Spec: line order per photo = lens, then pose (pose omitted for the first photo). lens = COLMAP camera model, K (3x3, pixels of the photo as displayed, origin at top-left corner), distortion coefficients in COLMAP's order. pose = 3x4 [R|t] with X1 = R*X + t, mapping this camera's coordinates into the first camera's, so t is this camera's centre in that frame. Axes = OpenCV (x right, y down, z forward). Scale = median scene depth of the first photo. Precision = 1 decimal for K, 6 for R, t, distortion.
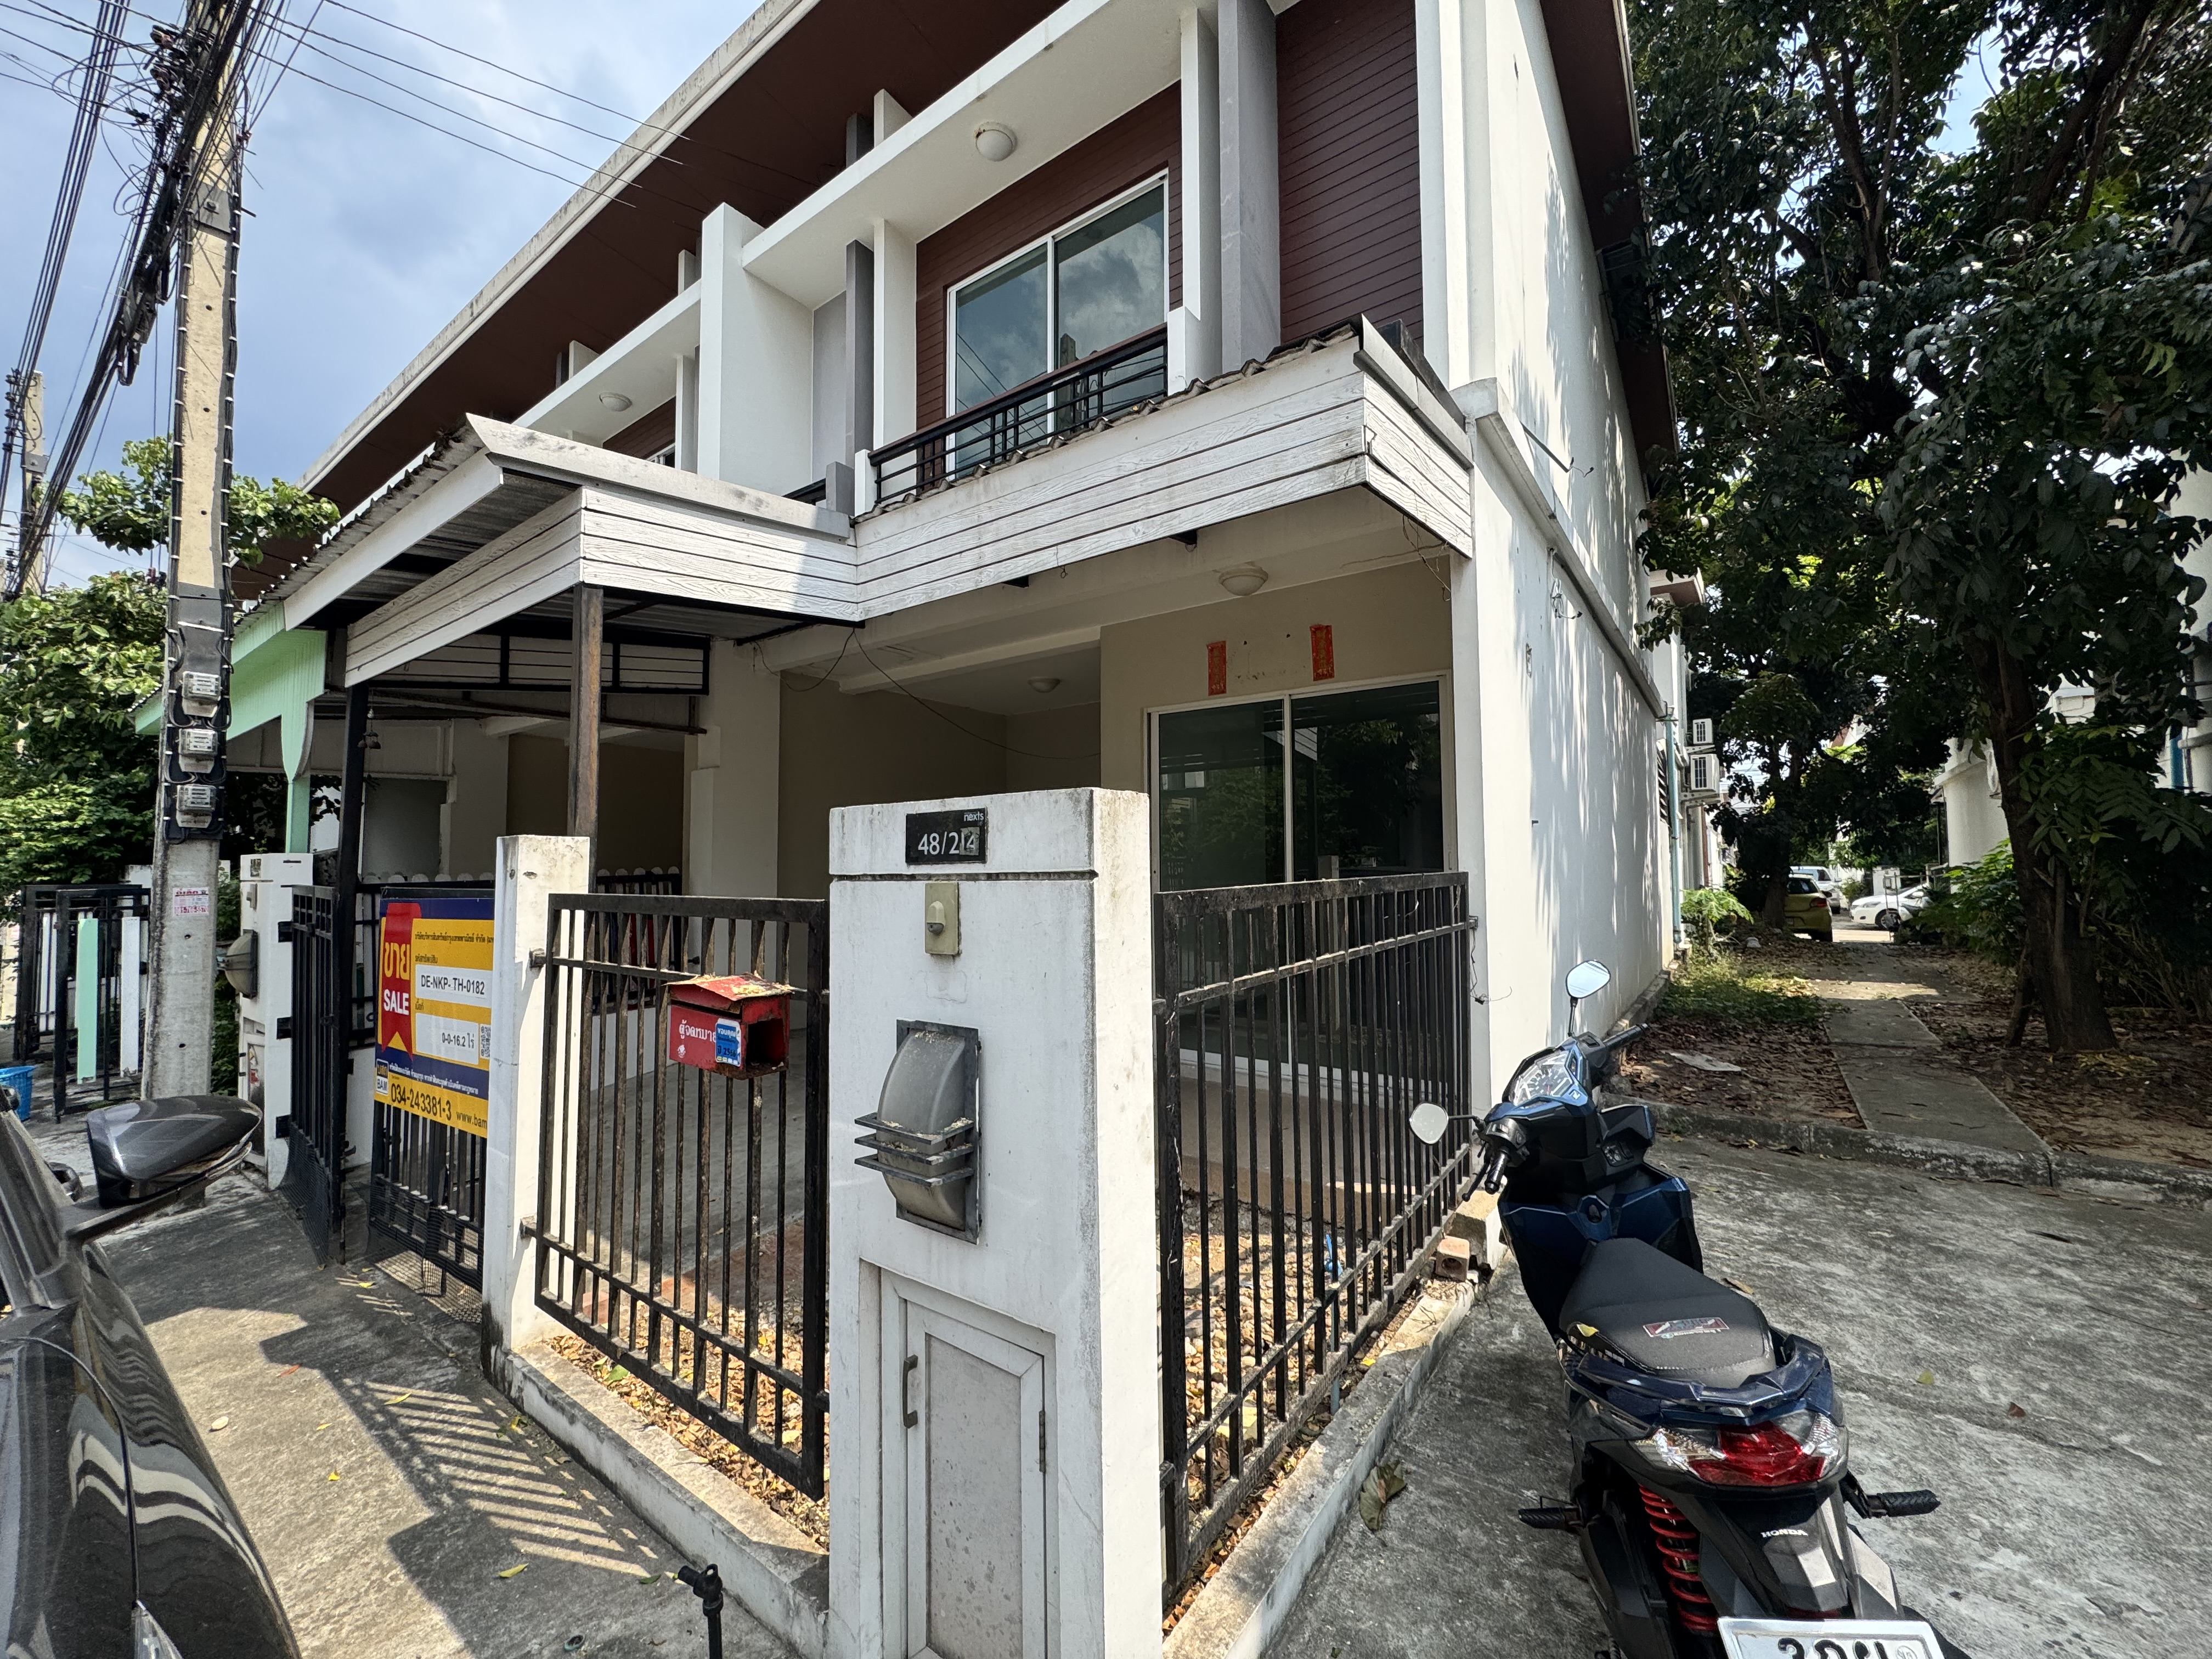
lens RADIAL K [[880.3, 0, 1108.5], [0, 880.3, 824.9], [0, 0, 1]] dist [-0.000170, 0.000046]
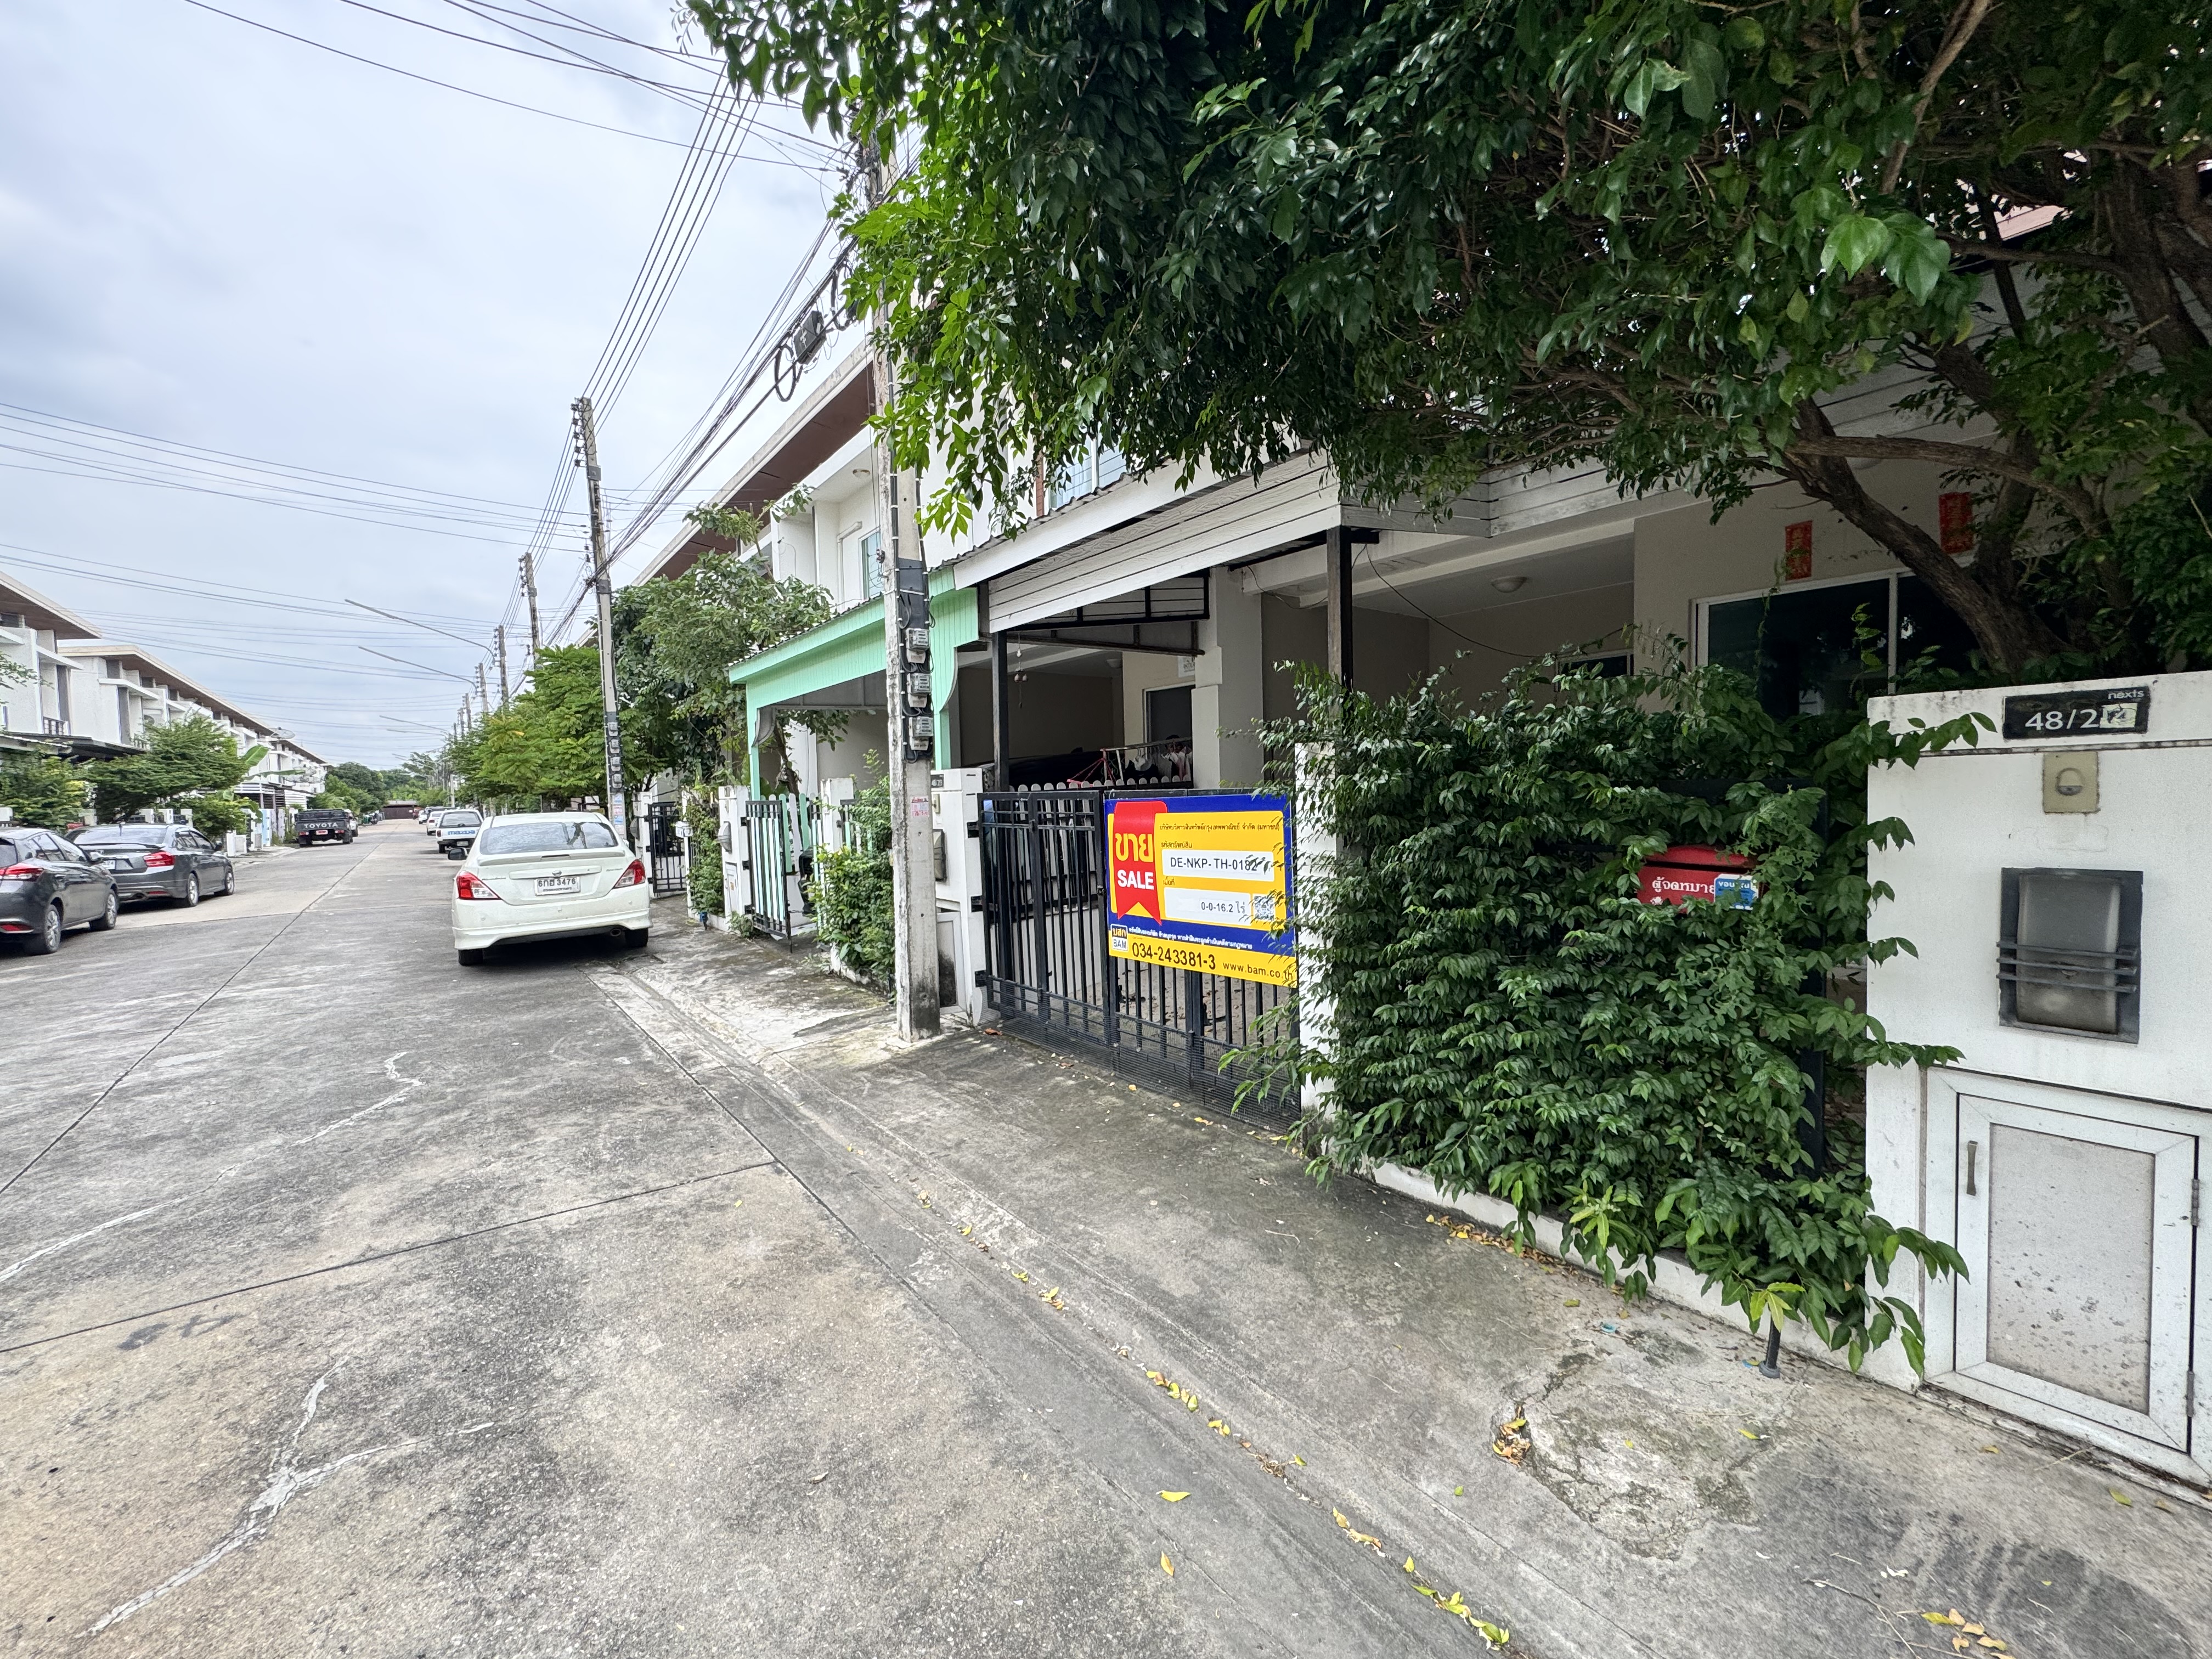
lens RADIAL K [[880.3, 0, 1108.8], [0, 880.3, 831.8], [0, 0, 1]] dist [-0.000170, 0.000046]
pose [[0.966774, -0.009569, -0.255454, -0.516023], [0.037025, 0.994004, 0.102888, 0.000681], [0.252938, -0.108927, 0.961331, -0.217765]]
